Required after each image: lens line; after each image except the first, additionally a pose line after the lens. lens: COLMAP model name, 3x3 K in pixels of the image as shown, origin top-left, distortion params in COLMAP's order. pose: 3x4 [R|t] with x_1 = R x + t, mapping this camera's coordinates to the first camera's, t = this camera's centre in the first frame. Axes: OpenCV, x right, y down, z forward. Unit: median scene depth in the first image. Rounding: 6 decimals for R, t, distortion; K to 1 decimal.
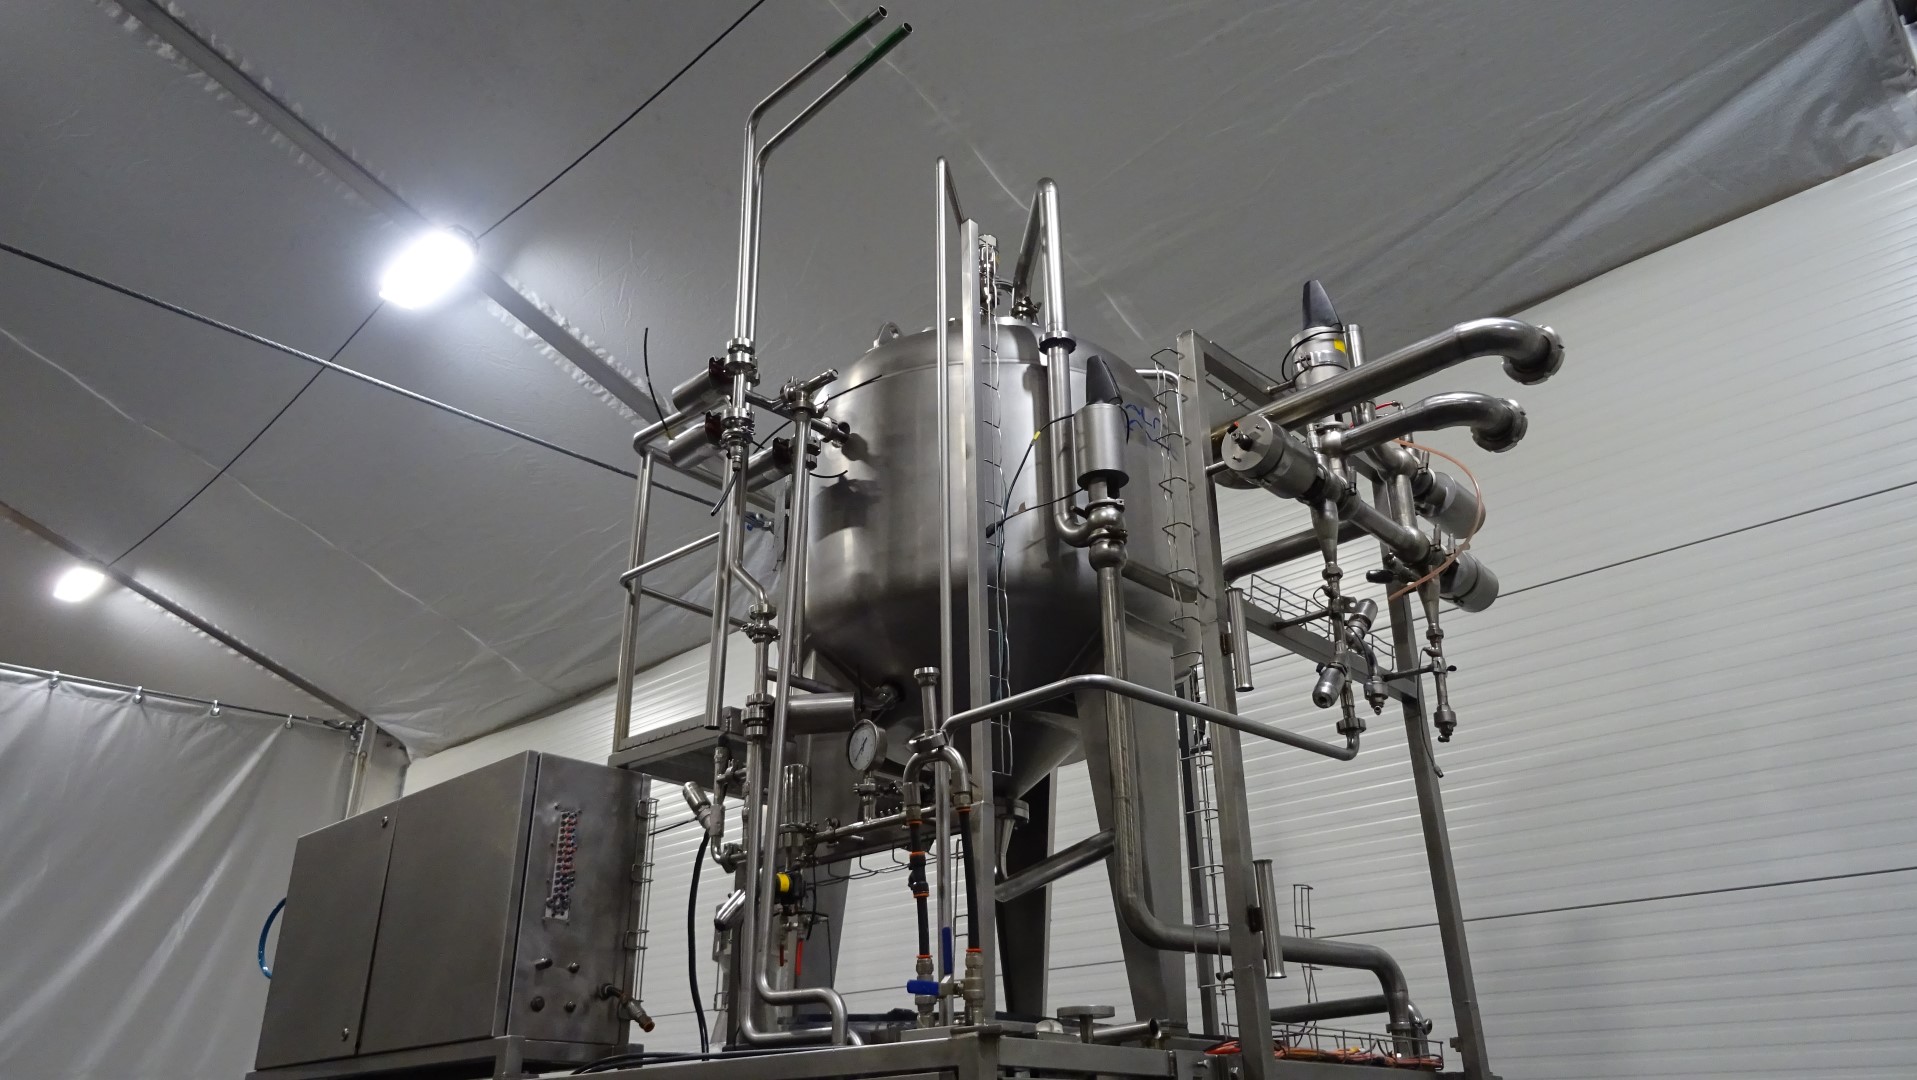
lens RADIAL K [[1372.1, 0, 971.1], [0, 1372.1, 544.6], [0, 0, 1]] dist [0.001259, 0.001235]
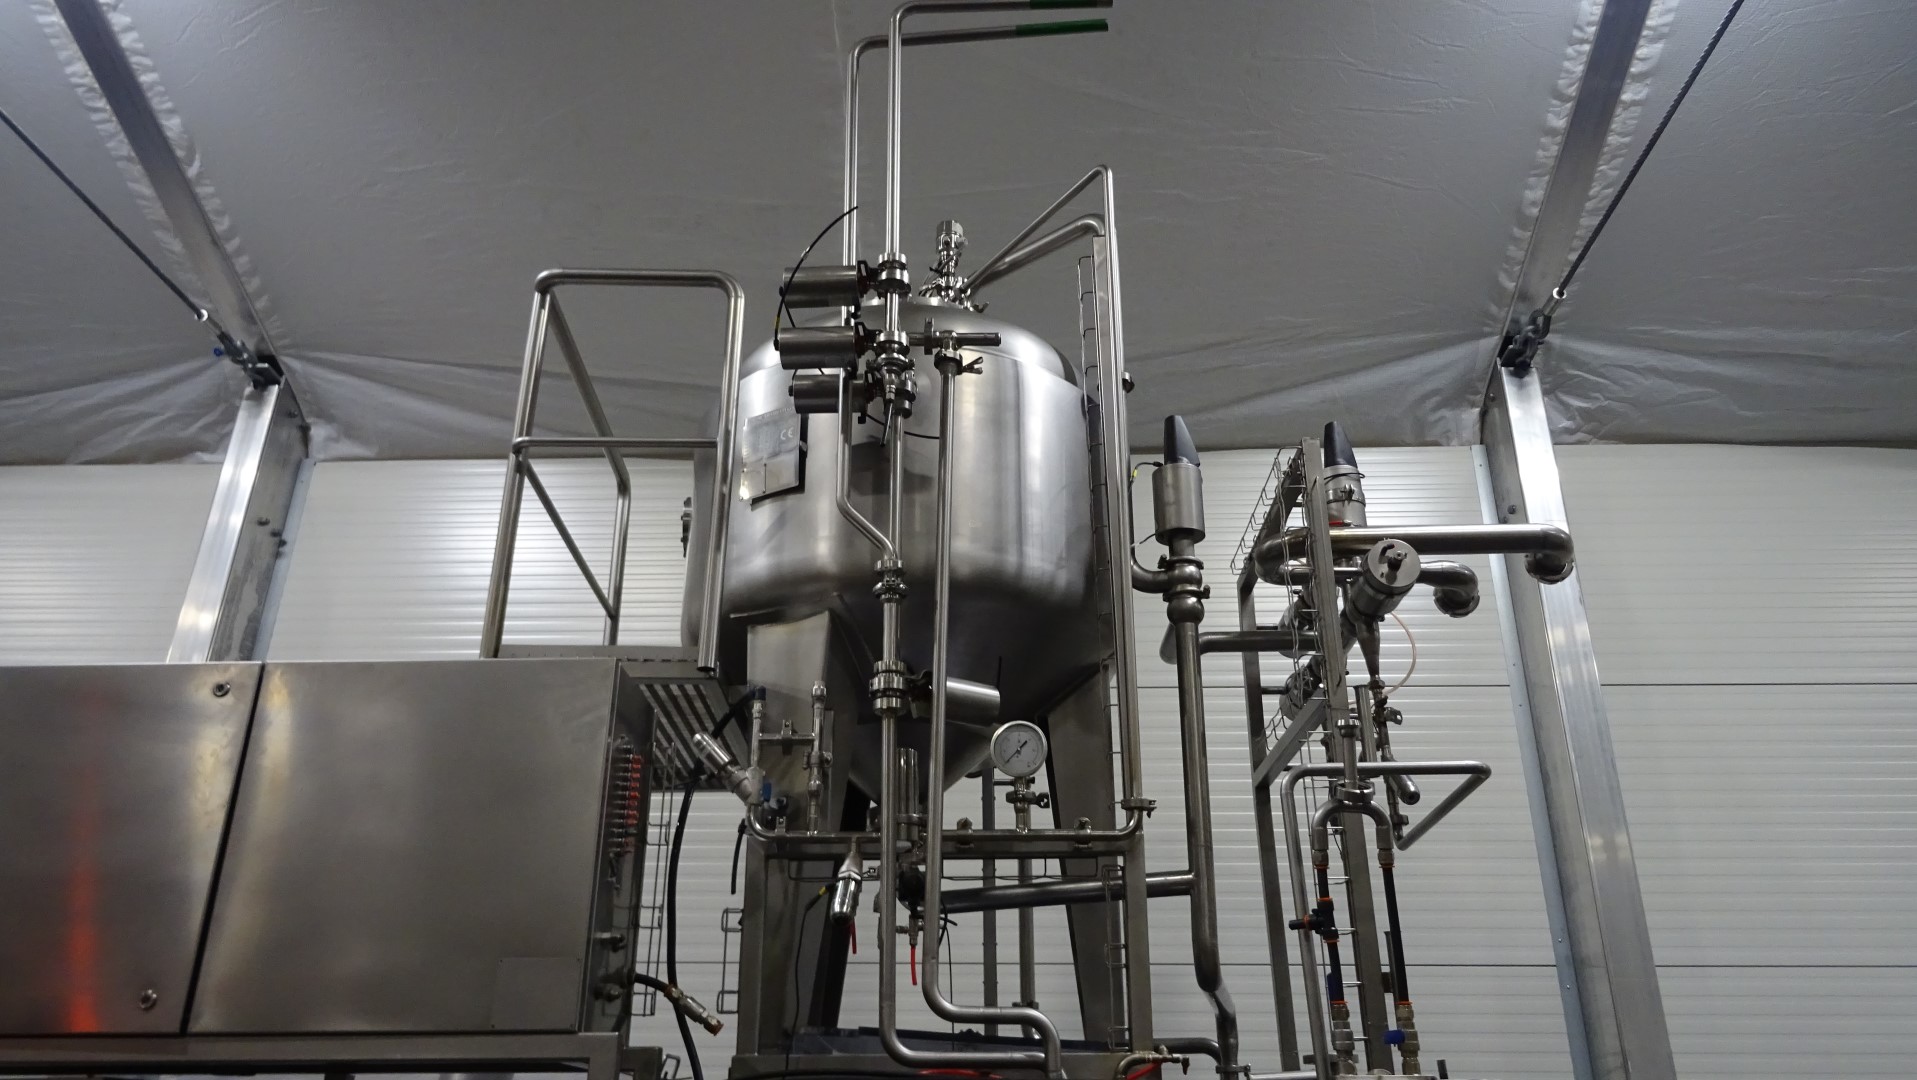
lens RADIAL K [[1372.1, 0, 951.8], [0, 1372.1, 530.5], [0, 0, 1]] dist [0.001259, 0.001235]
pose [[0.742861, 0.288296, 0.604188, -0.503785], [-0.284858, 0.952864, -0.104433, 0.081129], [-0.605817, -0.094529, 0.789969, 0.213533]]
